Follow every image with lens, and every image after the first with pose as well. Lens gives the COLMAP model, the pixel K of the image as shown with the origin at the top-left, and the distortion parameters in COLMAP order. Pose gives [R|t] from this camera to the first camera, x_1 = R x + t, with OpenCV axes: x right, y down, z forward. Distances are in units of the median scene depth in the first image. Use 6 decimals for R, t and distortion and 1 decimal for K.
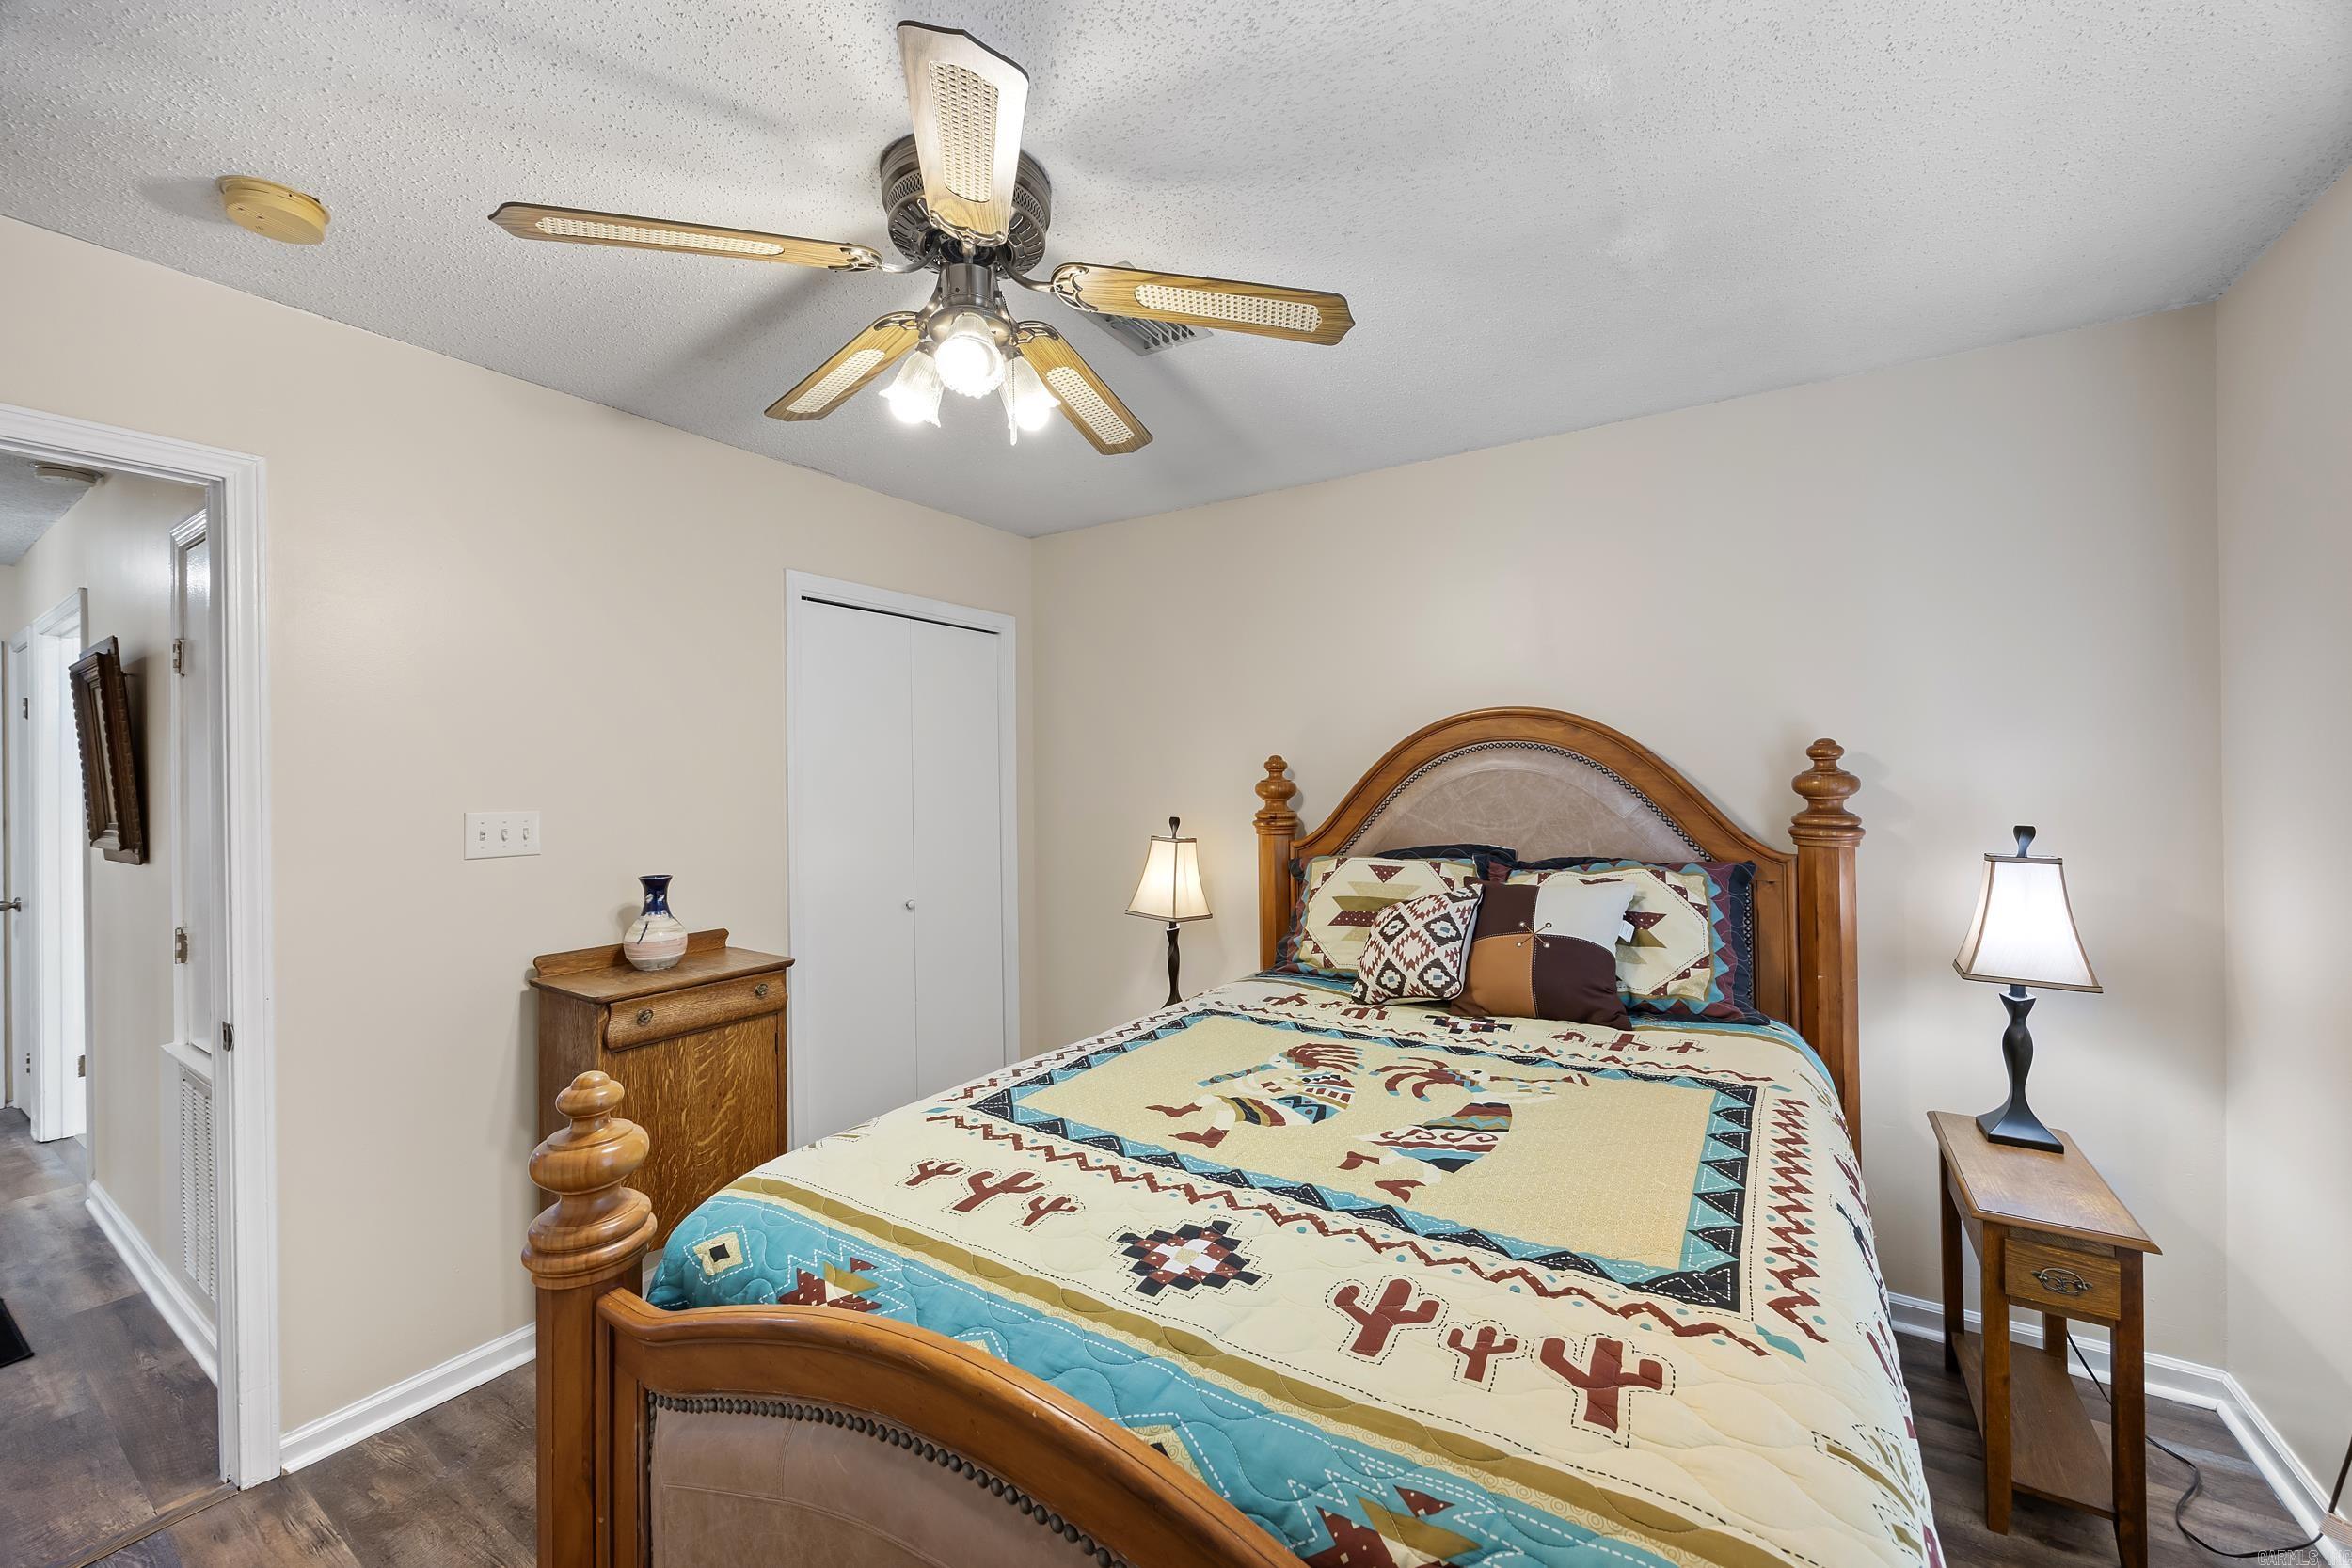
lens RADIAL K [[896.4, 0, 1212.7], [0, 896.4, 781.2], [0, 0, 1]] dist [-0.024916, 0.000527]
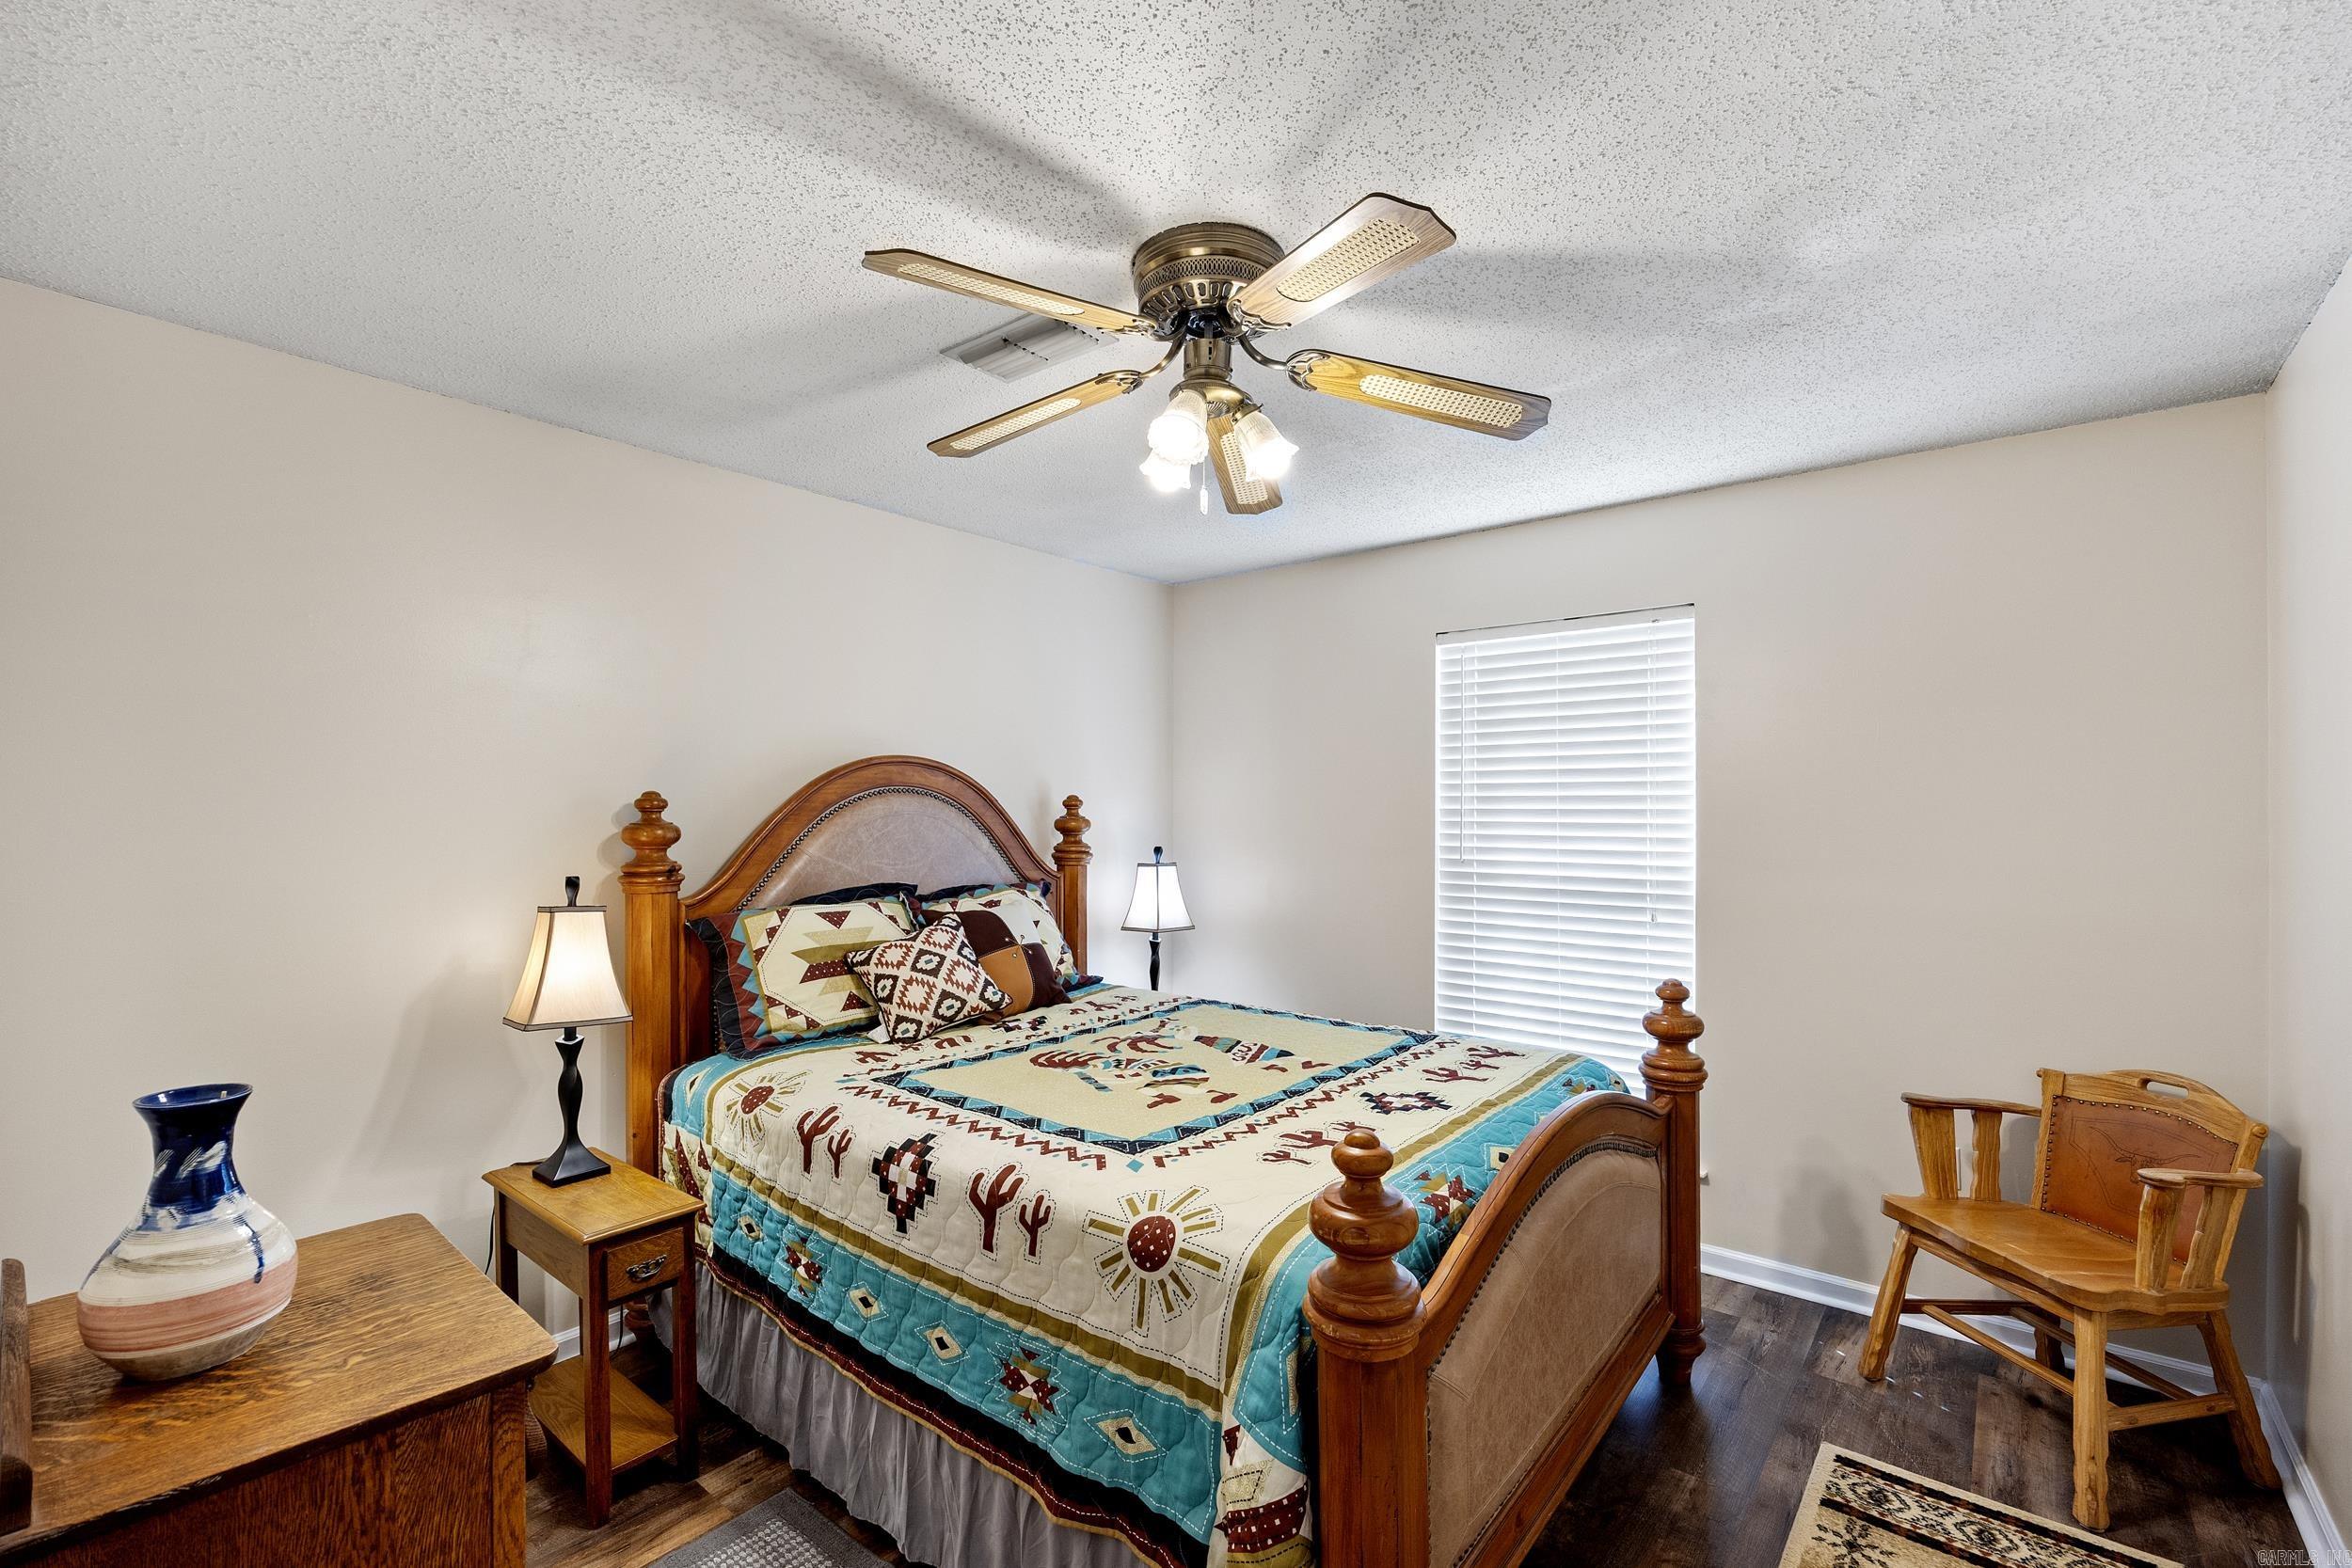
lens RADIAL K [[1010.3, 0, 1172.1], [0, 1010.3, 785.9], [0, 0, 1]] dist [-0.011453, 0.000179]
pose [[0.132649, 0.041250, 0.990304, -1.004056], [0.013045, 0.998974, -0.043358, 0.014859], [-0.991077, 0.018670, 0.131975, 0.603074]]
